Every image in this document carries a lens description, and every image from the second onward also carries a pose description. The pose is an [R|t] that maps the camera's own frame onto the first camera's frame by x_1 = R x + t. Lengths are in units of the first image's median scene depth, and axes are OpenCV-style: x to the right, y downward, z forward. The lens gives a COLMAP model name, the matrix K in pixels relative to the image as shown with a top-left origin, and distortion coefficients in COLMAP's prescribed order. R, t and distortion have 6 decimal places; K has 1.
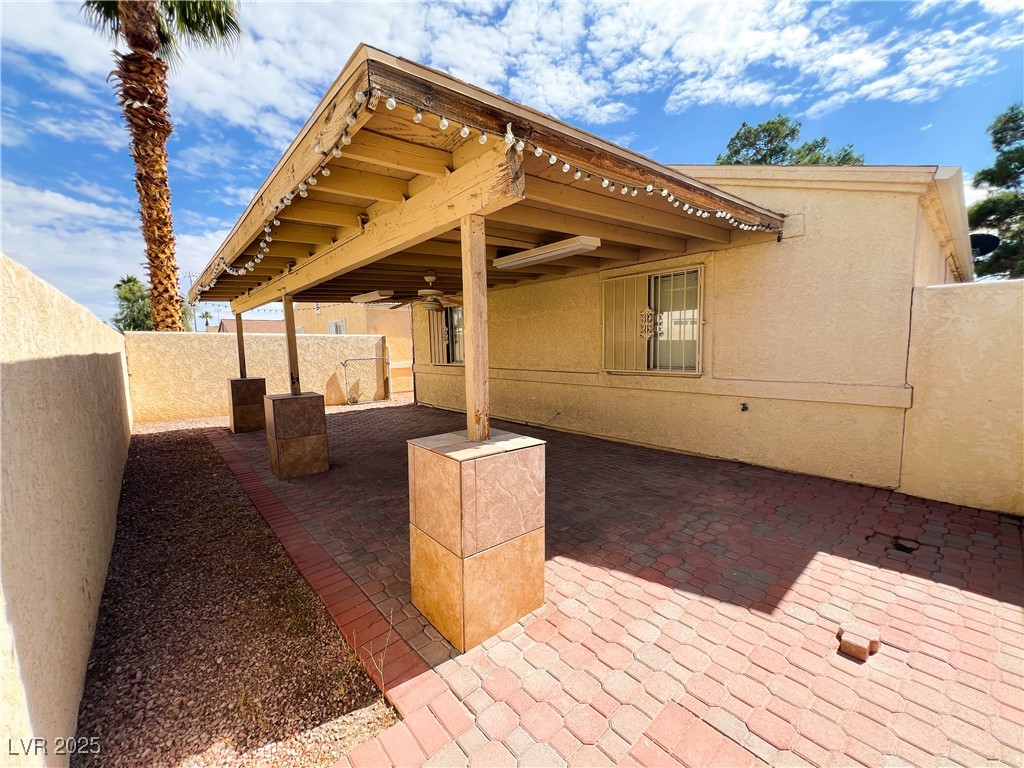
lens RADIAL K [[412.1, 0, 512.0], [0, 412.1, 384.0], [0, 0, 1]] dist [-0.000428, 0.000579]
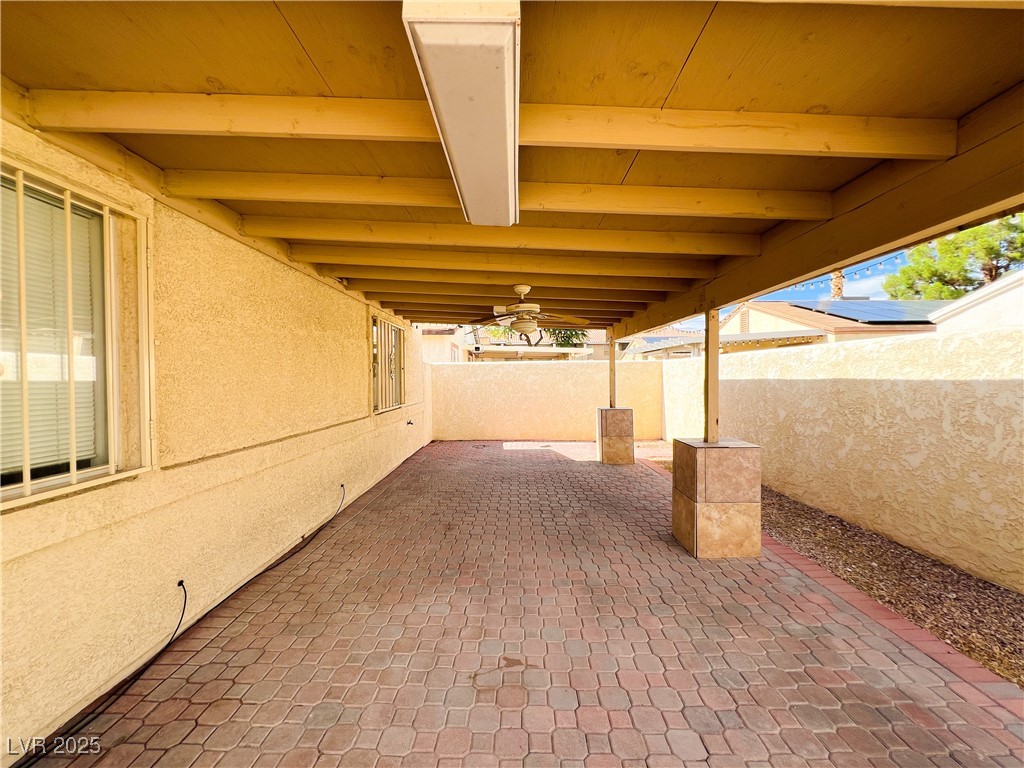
lens RADIAL K [[420.0, 0, 512.0], [0, 420.0, 384.0], [0, 0, 1]] dist [-0.001308, -0.000044]
pose [[-0.744412, 0.015111, 0.667550, -0.900555], [0.085710, 0.993636, 0.073086, -0.192419], [-0.662197, 0.111621, -0.740969, 2.105862]]
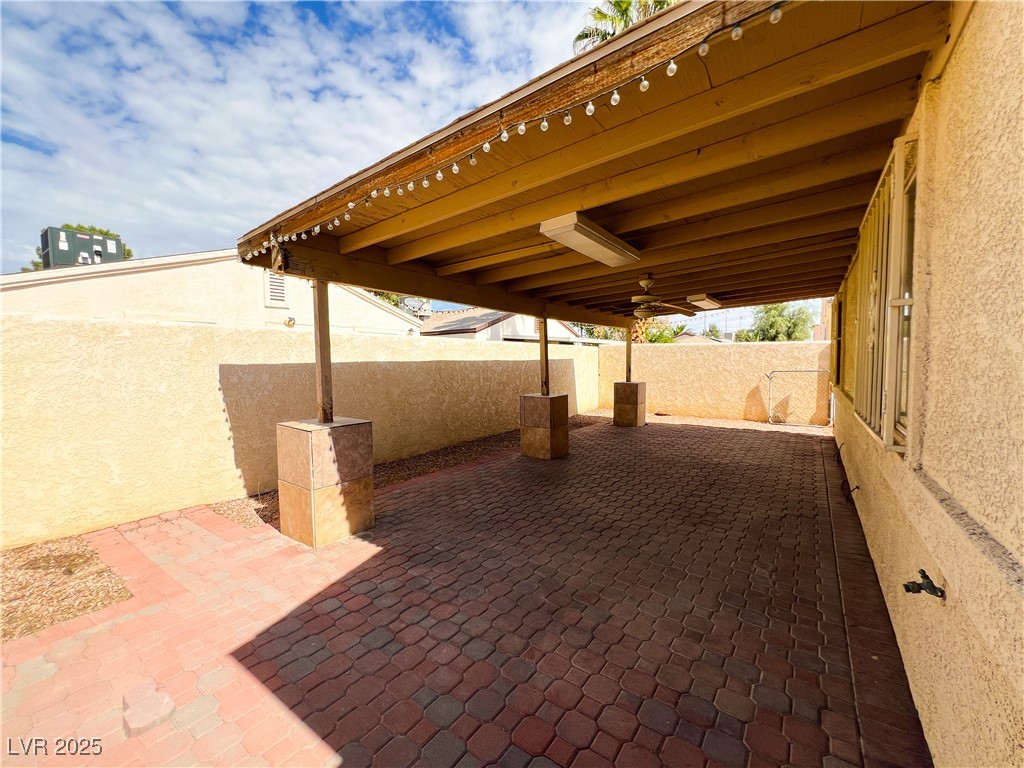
lens RADIAL K [[420.0, 0, 512.0], [0, 420.0, 384.0], [0, 0, 1]] dist [-0.001308, -0.000044]
pose [[0.226940, 0.071620, -0.971272, 0.846613], [-0.086994, 0.994797, 0.053028, -0.079788], [0.970016, 0.072460, 0.231990, 0.695690]]
